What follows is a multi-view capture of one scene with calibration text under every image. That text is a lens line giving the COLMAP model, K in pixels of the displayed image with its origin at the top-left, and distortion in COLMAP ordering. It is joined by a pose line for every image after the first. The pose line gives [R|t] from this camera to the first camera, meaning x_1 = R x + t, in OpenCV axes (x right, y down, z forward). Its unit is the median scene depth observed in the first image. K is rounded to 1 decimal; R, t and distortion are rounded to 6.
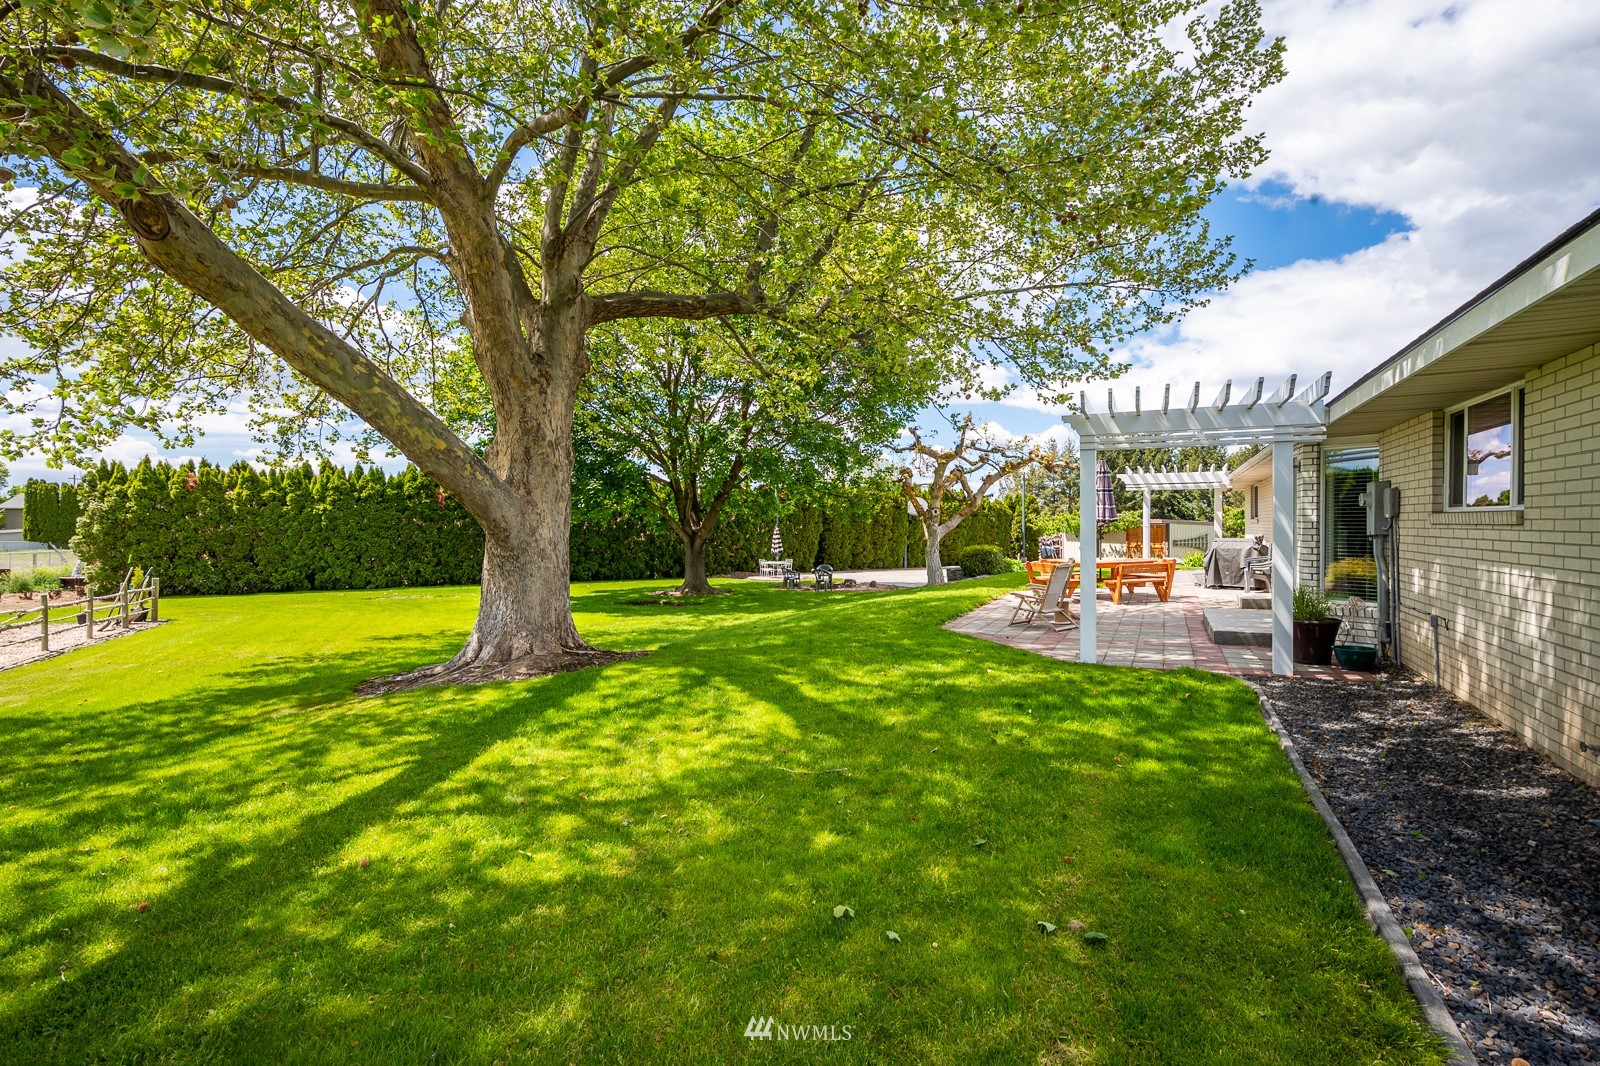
lens RADIAL K [[738.1, 0, 801.6], [0, 738.1, 525.1], [0, 0, 1]] dist [0.012945, 0.000169]
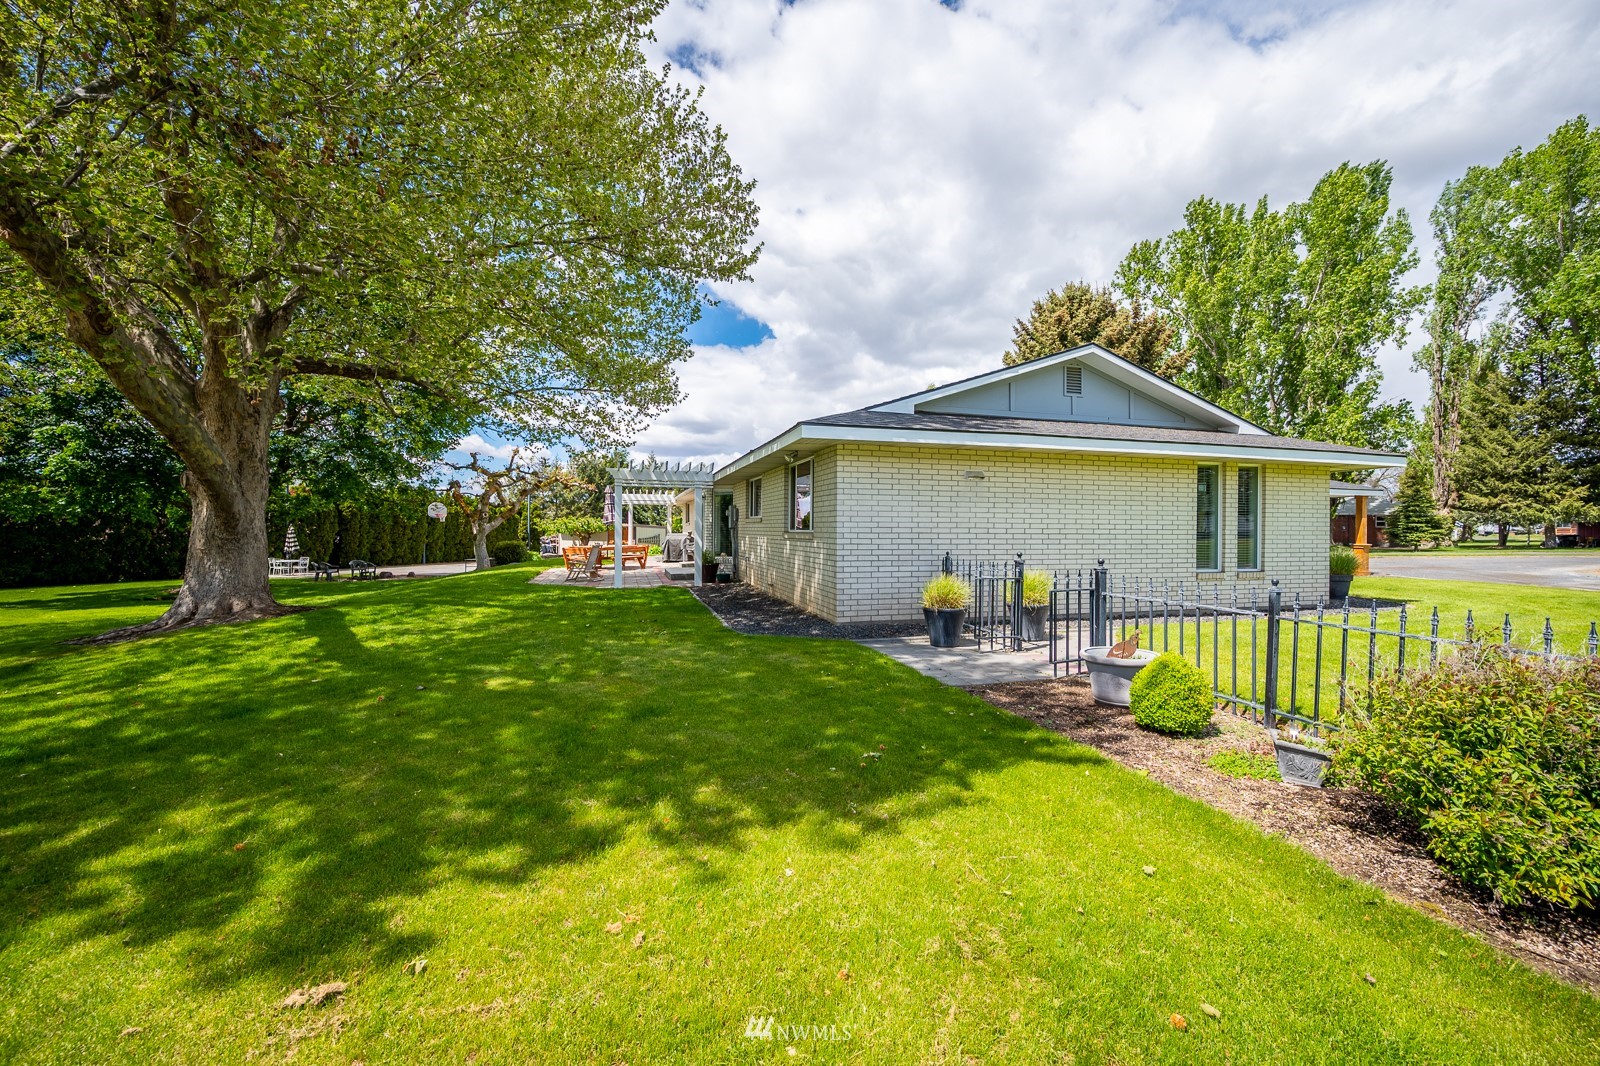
lens RADIAL K [[646.5, 0, 801.0], [0, 646.5, 534.2], [0, 0, 1]] dist [-0.000656, -0.000028]
pose [[0.749494, 0.002408, 0.662007, -0.181643], [-0.006573, 0.999971, 0.003804, 0.010000], [-0.661978, -0.007202, 0.749488, -0.293337]]
